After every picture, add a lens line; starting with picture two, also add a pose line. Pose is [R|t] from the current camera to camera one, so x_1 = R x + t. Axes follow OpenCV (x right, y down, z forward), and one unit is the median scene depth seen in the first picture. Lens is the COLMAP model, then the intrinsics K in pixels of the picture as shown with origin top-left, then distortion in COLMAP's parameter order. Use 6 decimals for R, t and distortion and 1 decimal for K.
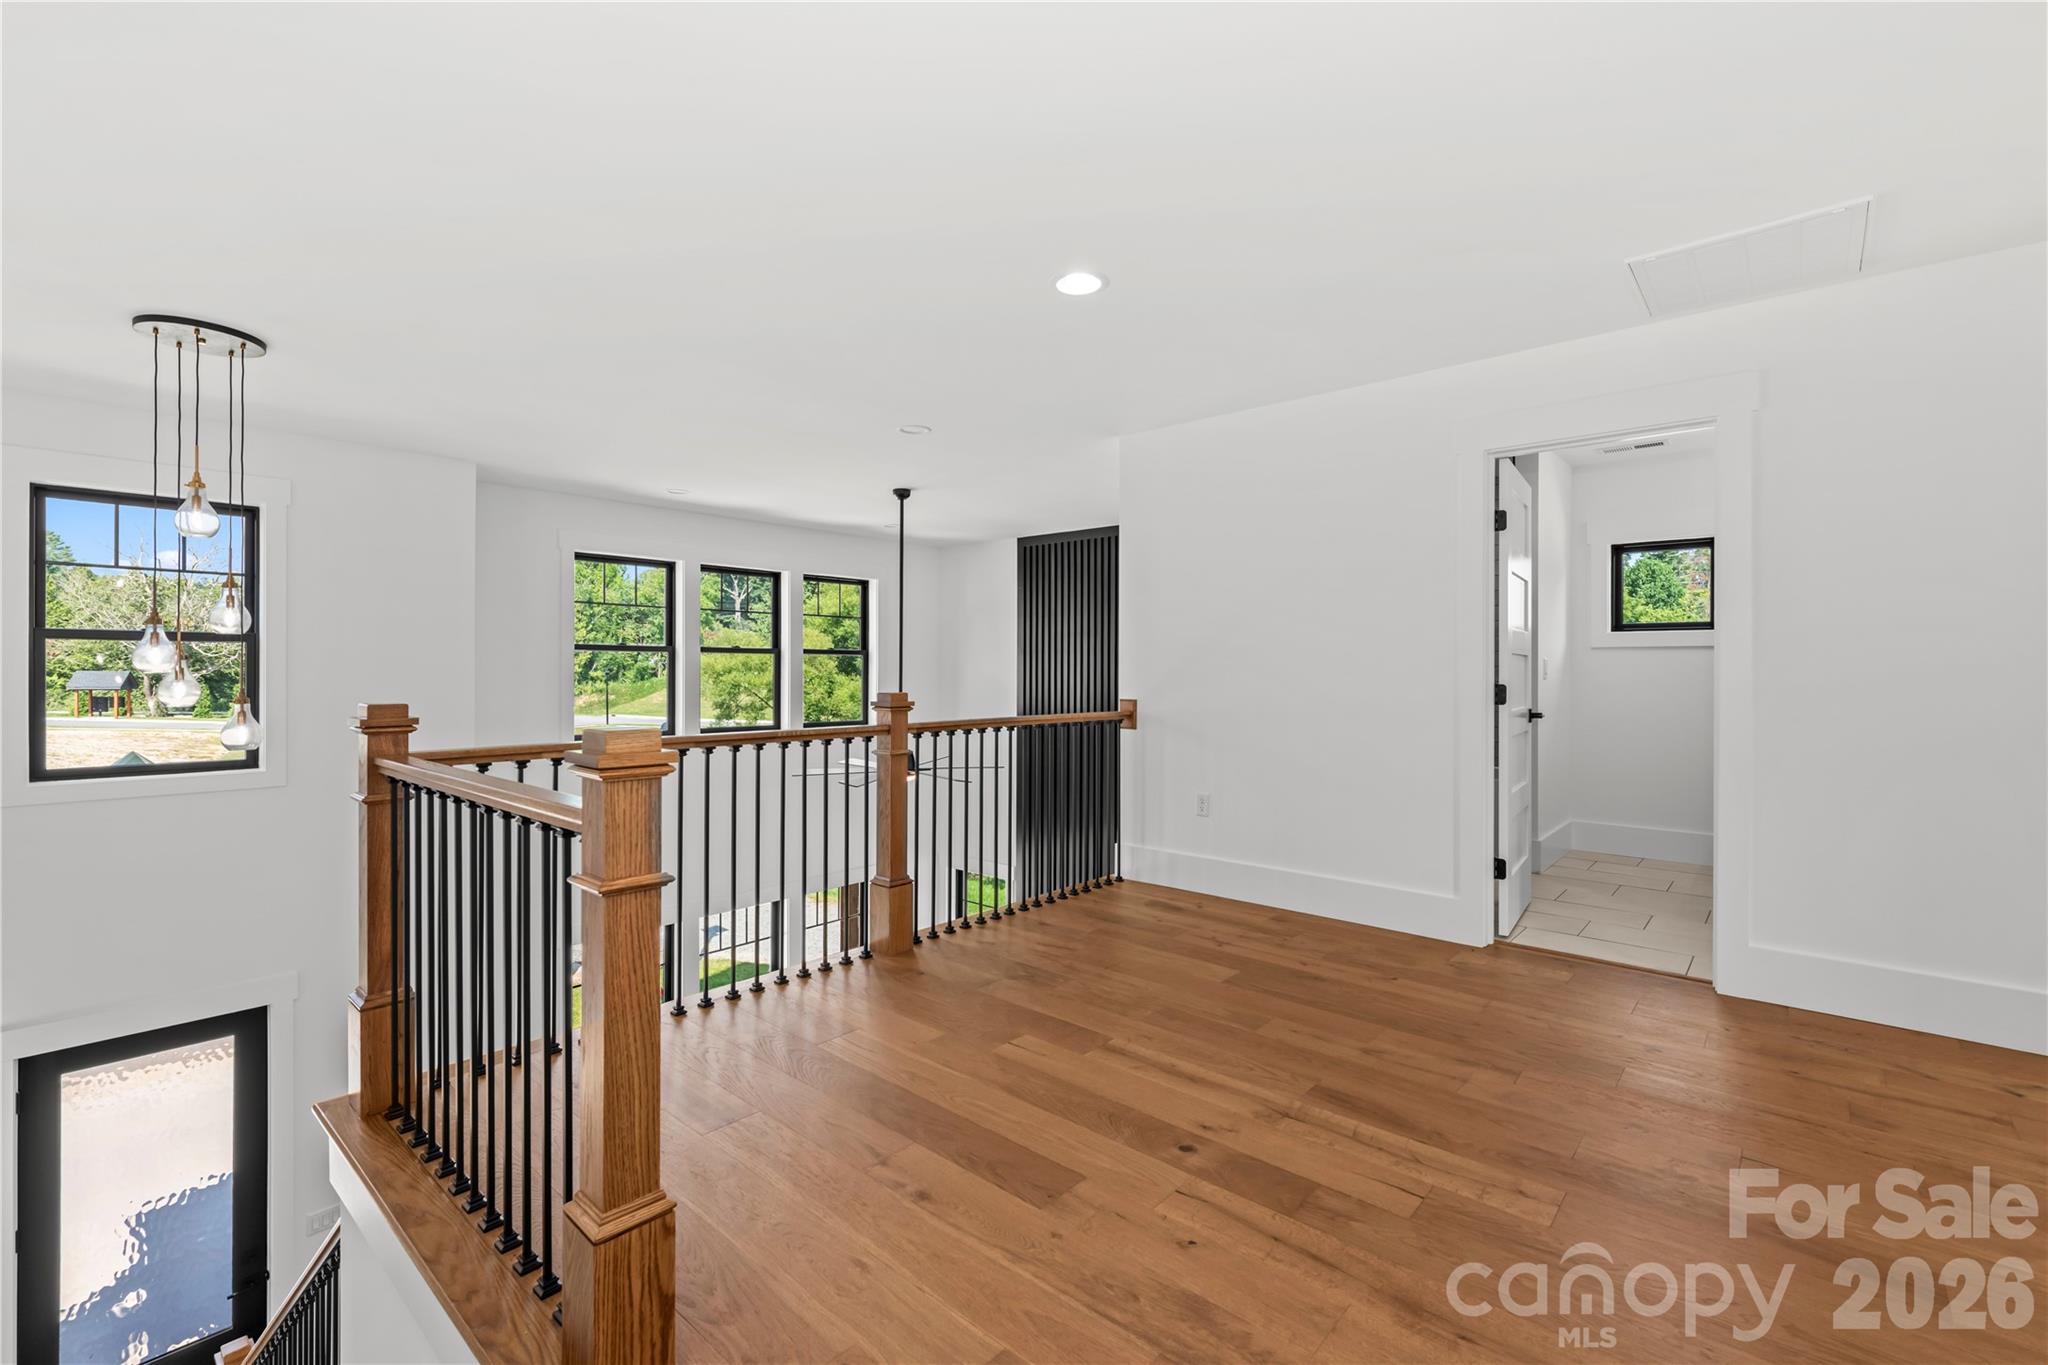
lens RADIAL K [[879.4, 0, 1025.1], [0, 879.4, 674.8], [0, 0, 1]] dist [0.000319, 0.000286]
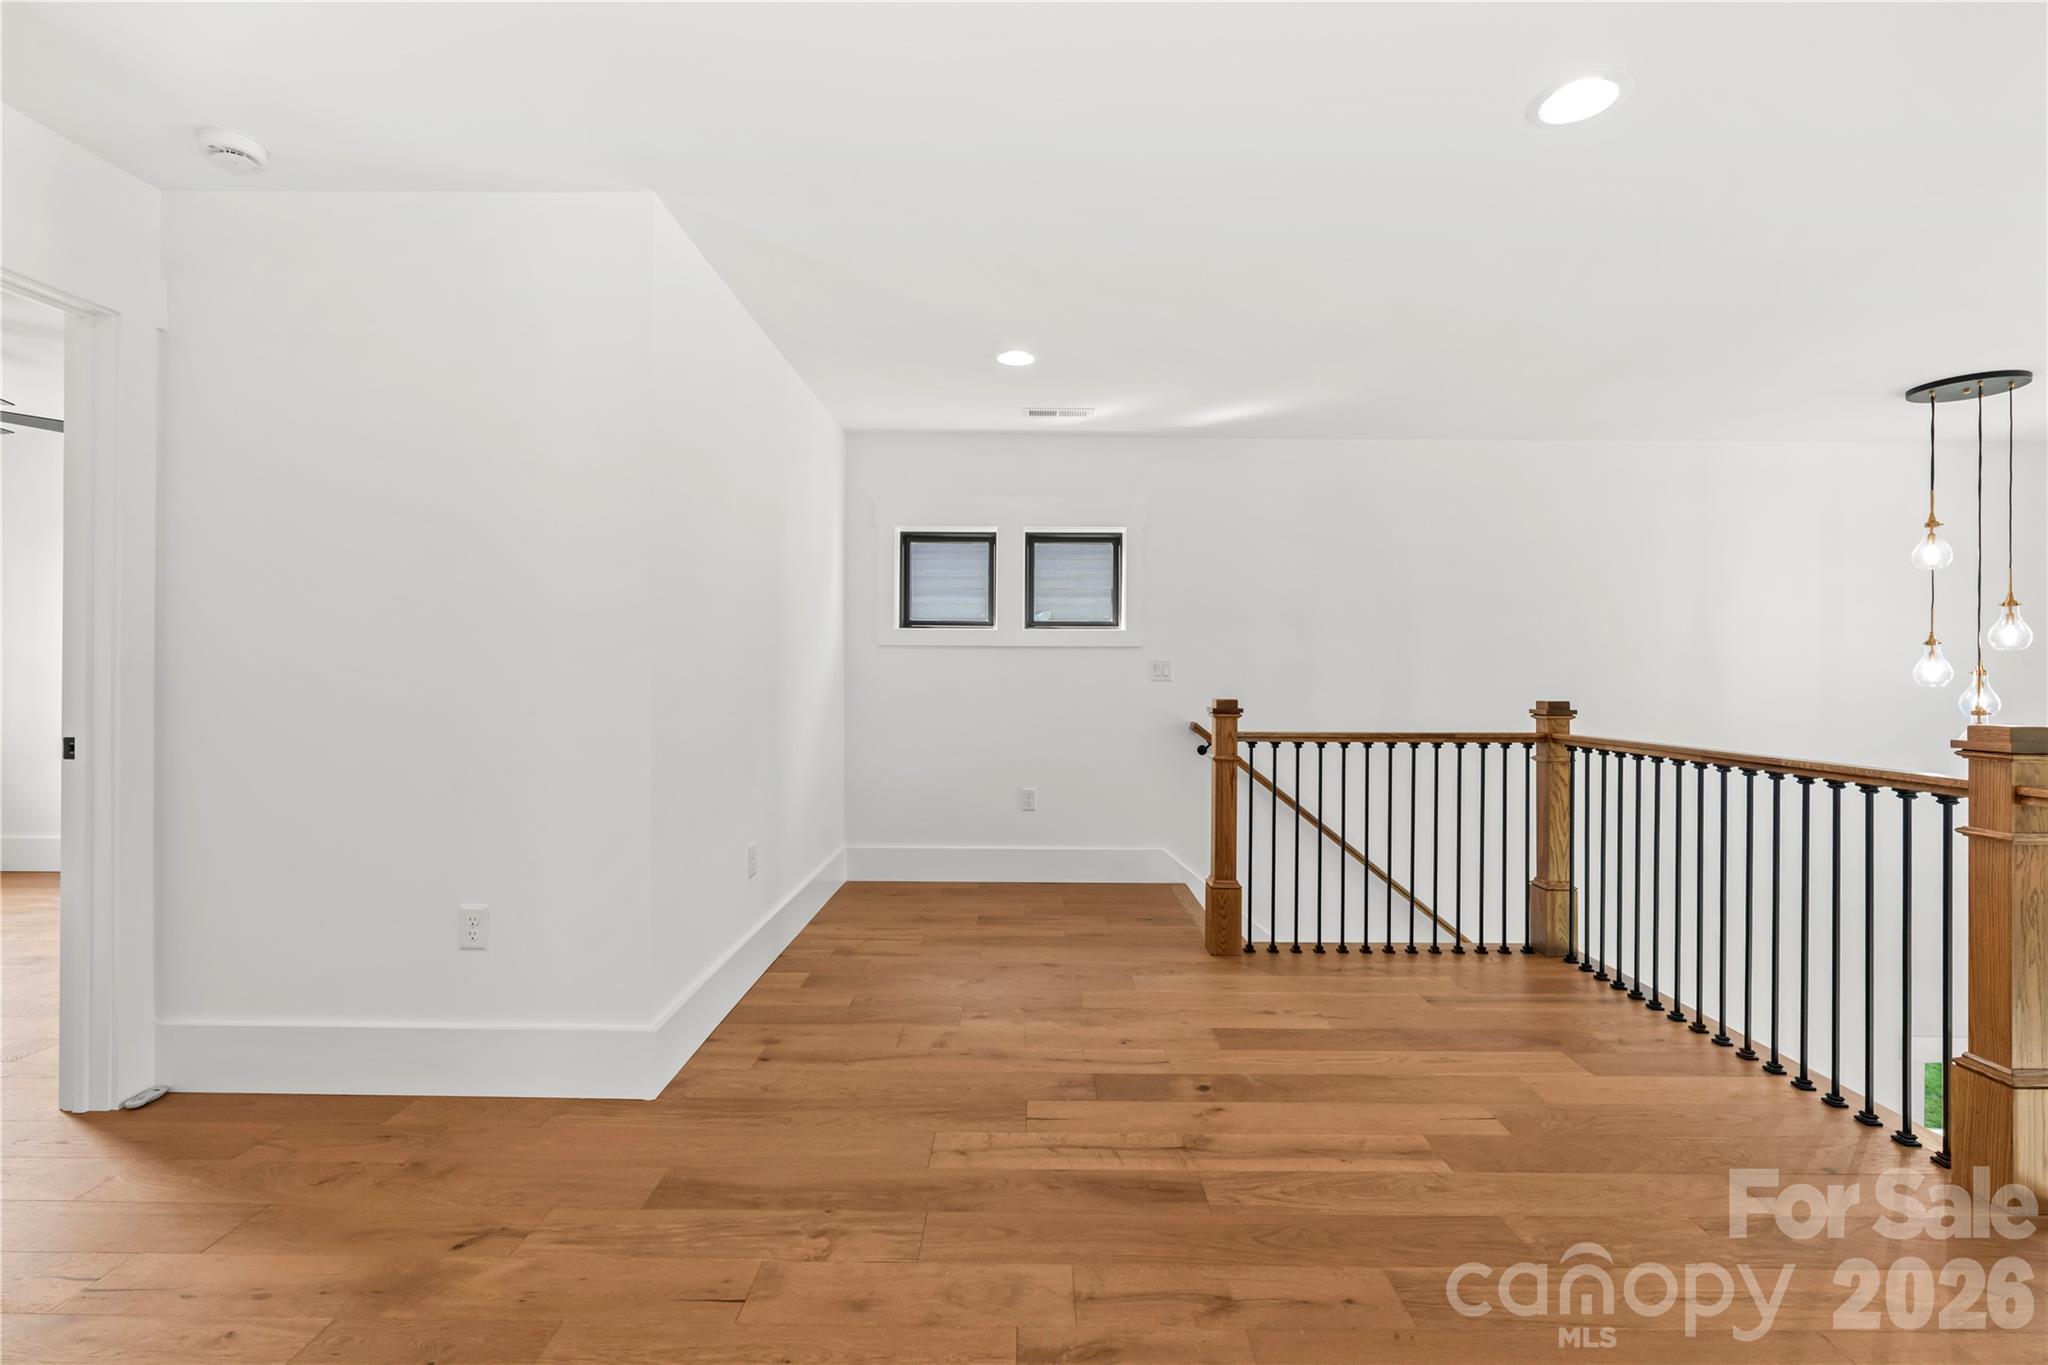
lens RADIAL K [[879.4, 0, 1025.1], [0, 879.4, 674.8], [0, 0, 1]] dist [0.000319, 0.000286]
pose [[-0.752154, -0.008901, -0.658927, 1.023244], [-0.016225, 0.999856, 0.005014, -0.003950], [0.658787, 0.014463, -0.752190, 1.552178]]
